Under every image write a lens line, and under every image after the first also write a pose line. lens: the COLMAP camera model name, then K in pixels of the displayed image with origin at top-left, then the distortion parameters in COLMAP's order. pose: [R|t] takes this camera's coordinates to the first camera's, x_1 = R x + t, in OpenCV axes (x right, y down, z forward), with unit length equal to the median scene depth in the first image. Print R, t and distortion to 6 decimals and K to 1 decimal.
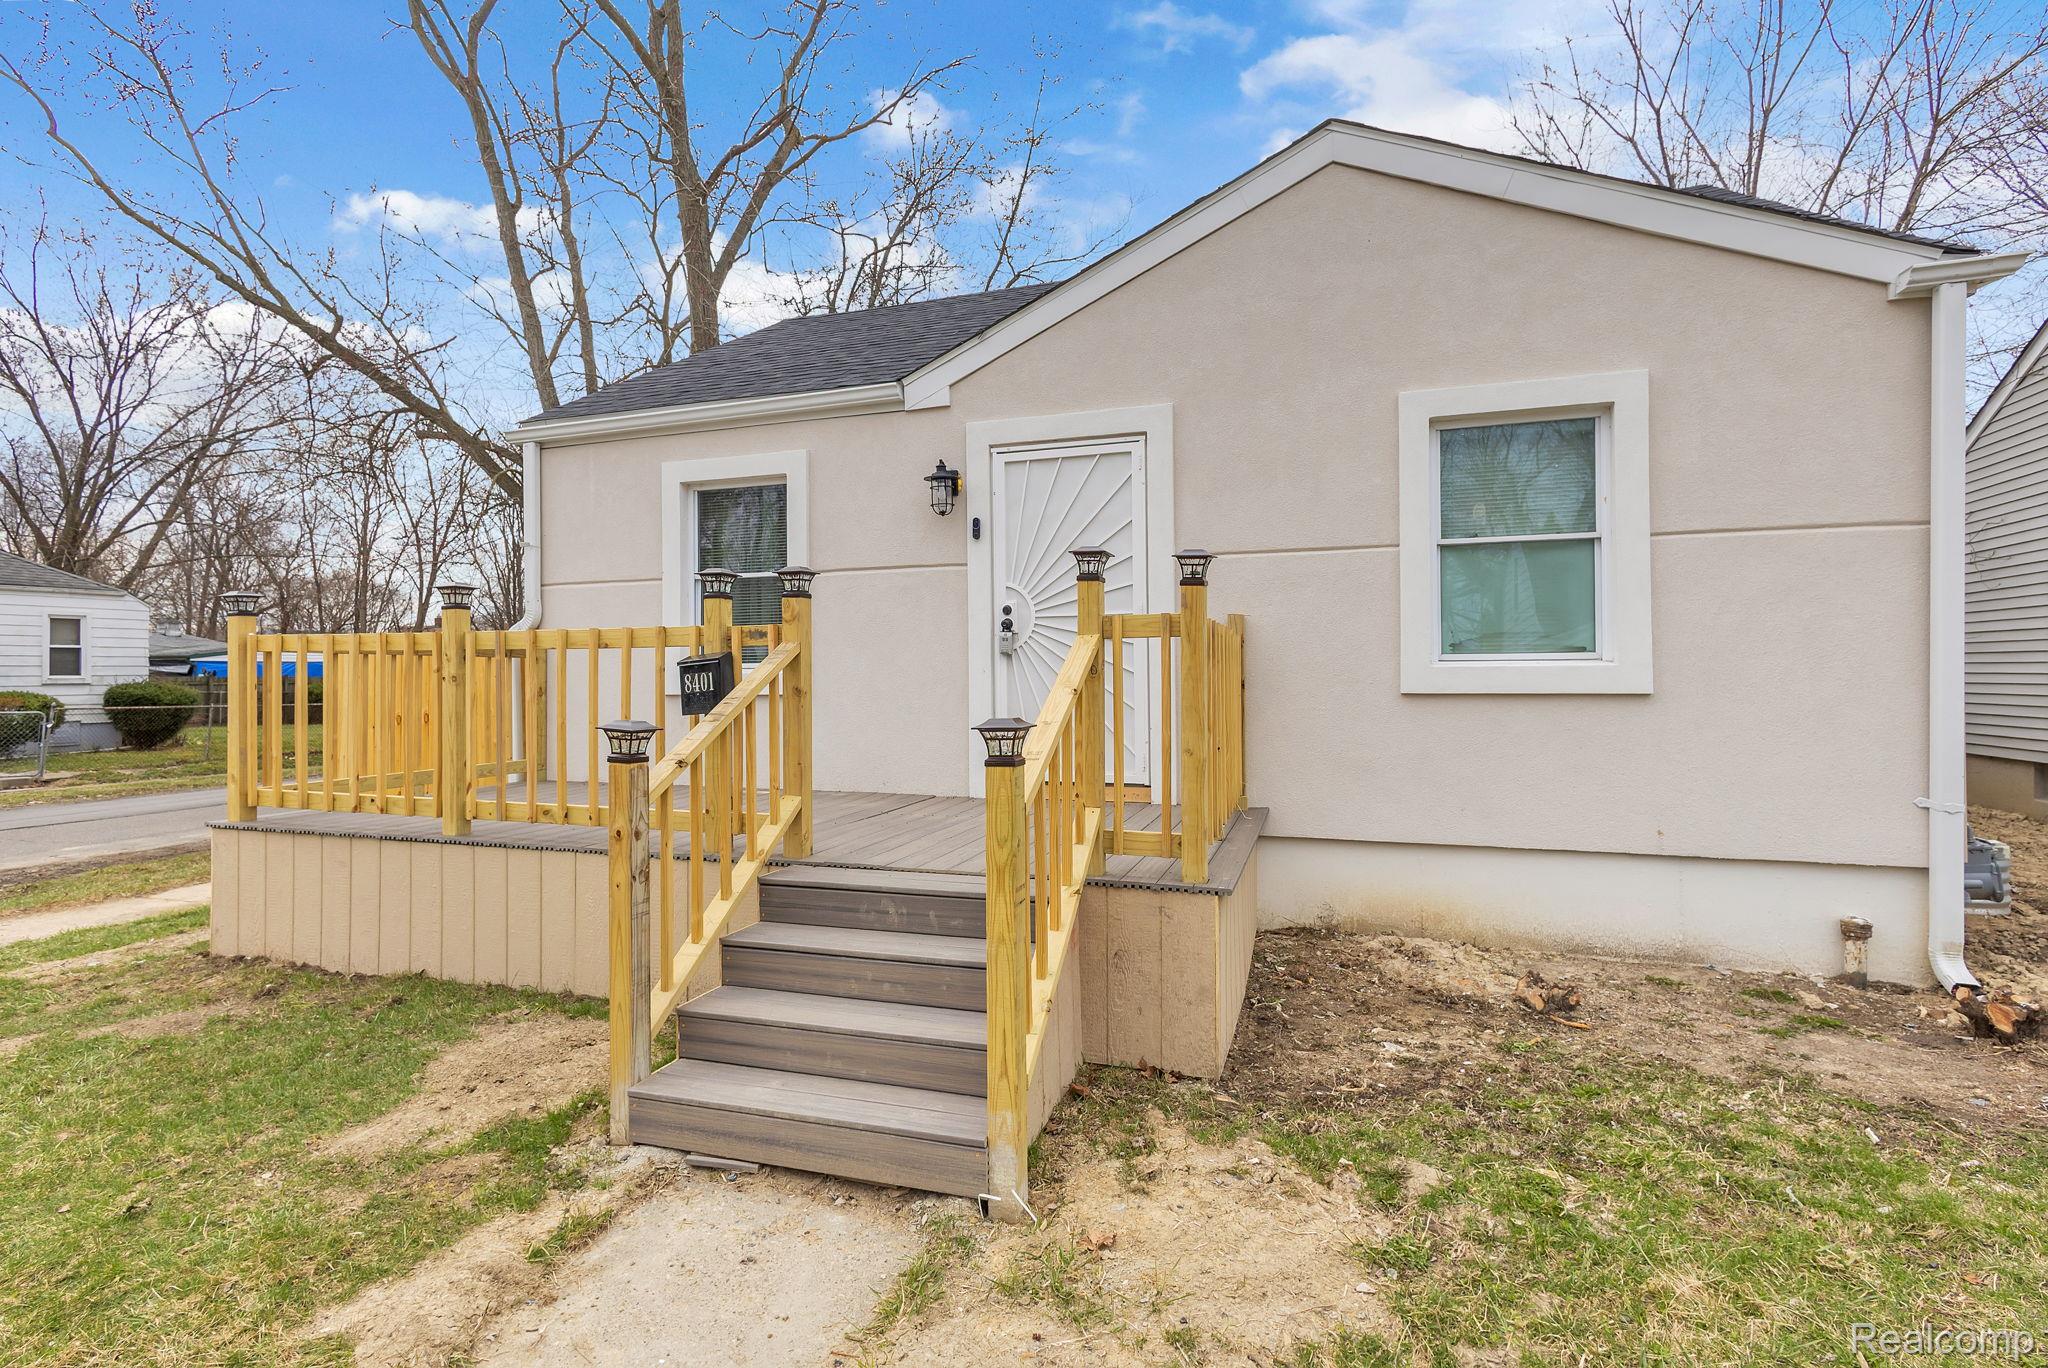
lens RADIAL K [[970.0, 0, 915.6], [0, 970.0, 674.3], [0, 0, 1]] dist [0.009277, -0.002194]
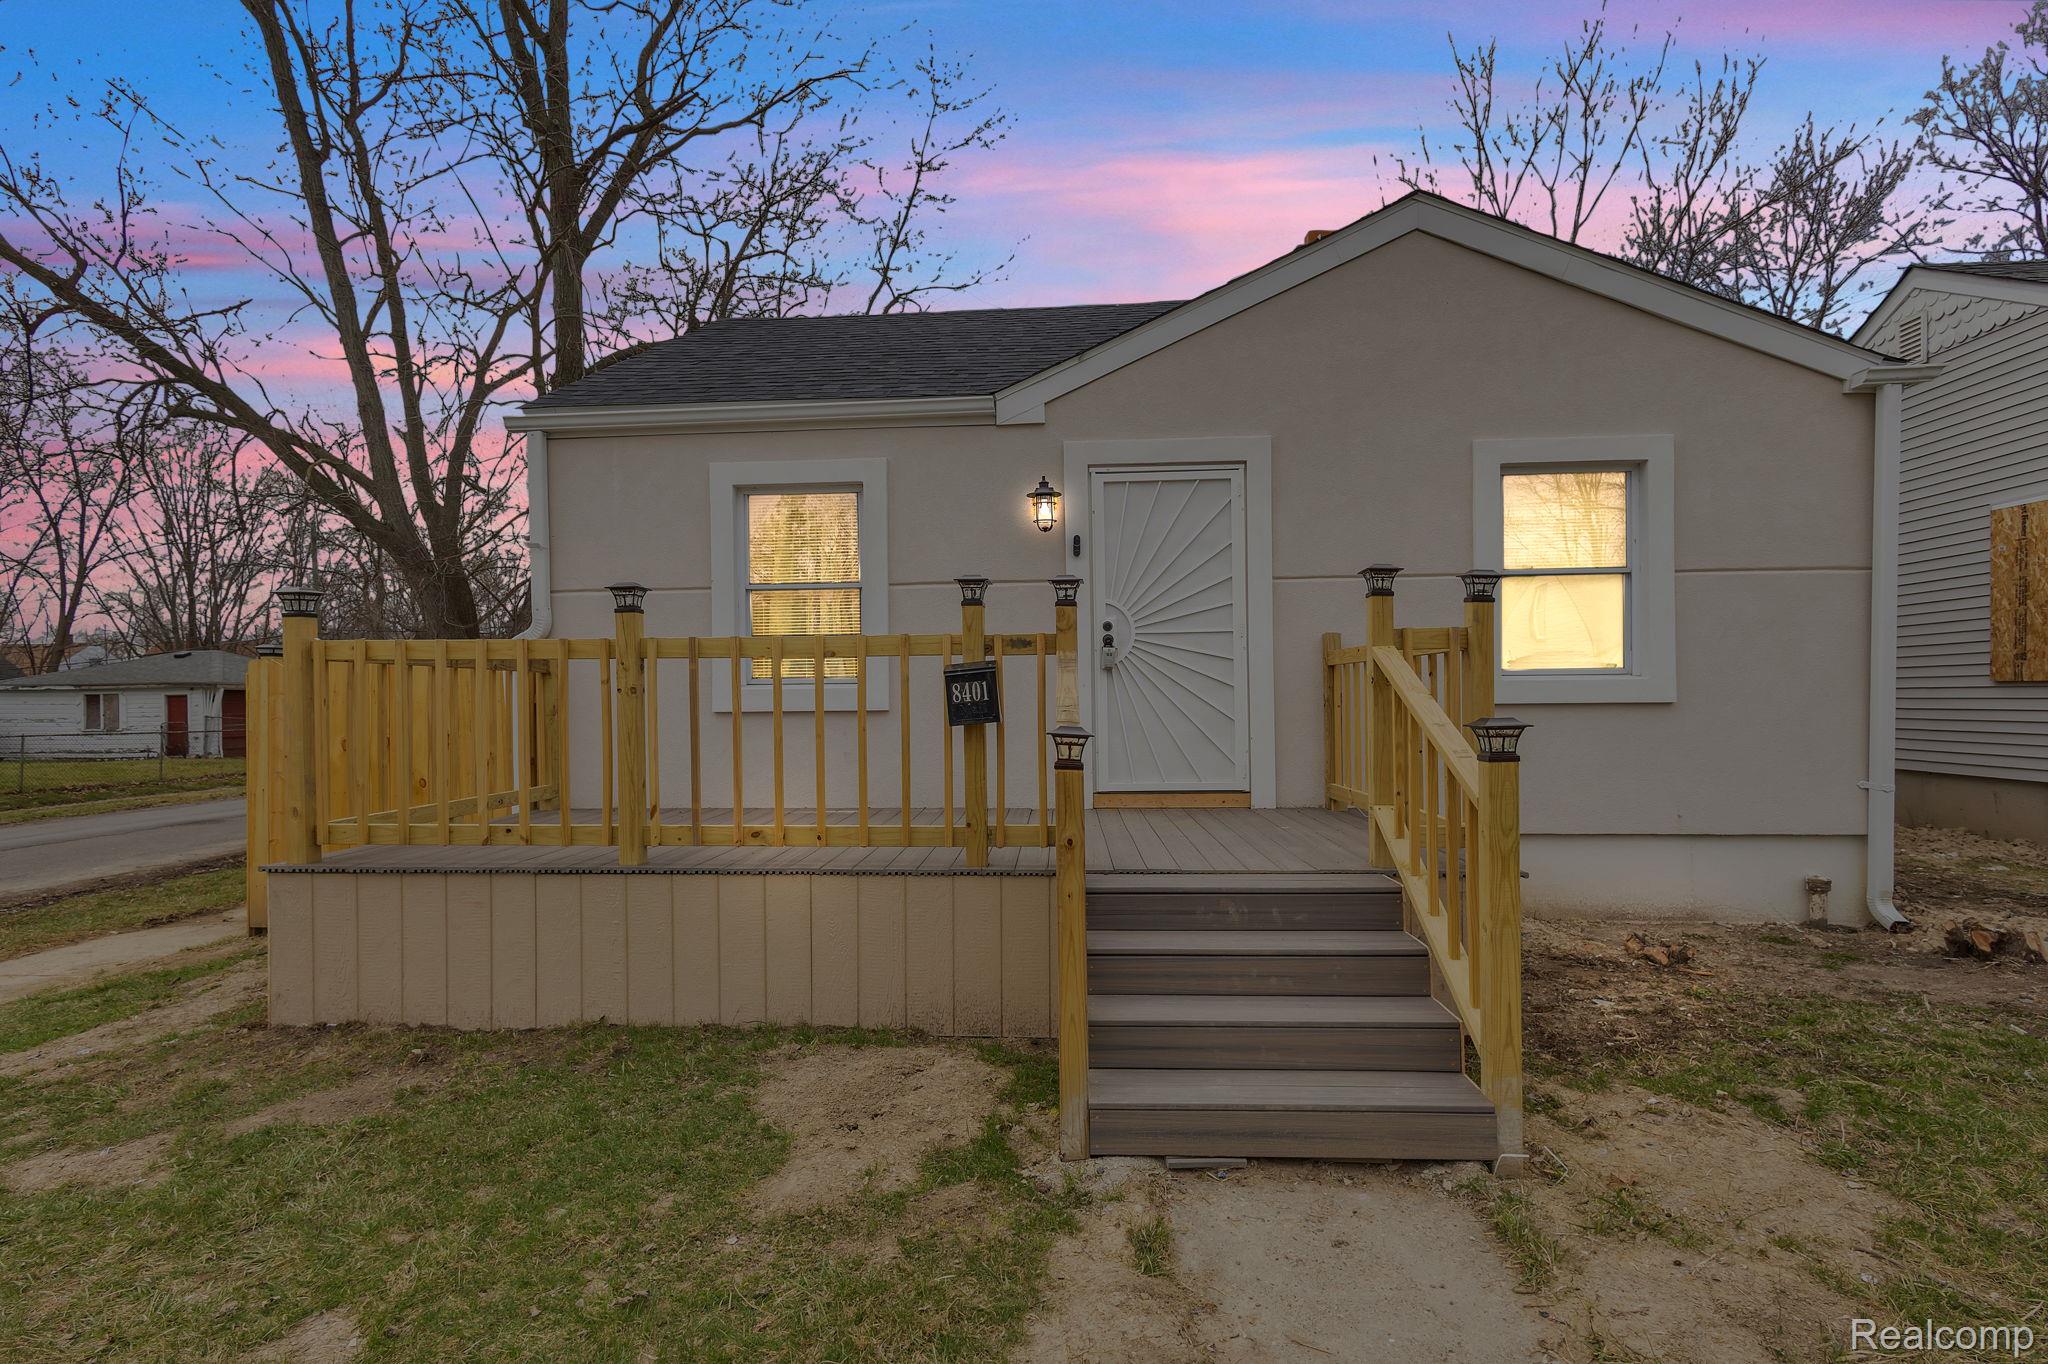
lens RADIAL K [[970.0, 0, 951.3], [0, 970.0, 704.0], [0, 0, 1]] dist [0.009277, -0.002194]
pose [[0.966411, -0.004446, 0.256964, -0.530413], [0.002682, 0.999970, 0.007216, 0.014048], [-0.256988, -0.006285, 0.966394, 0.071246]]
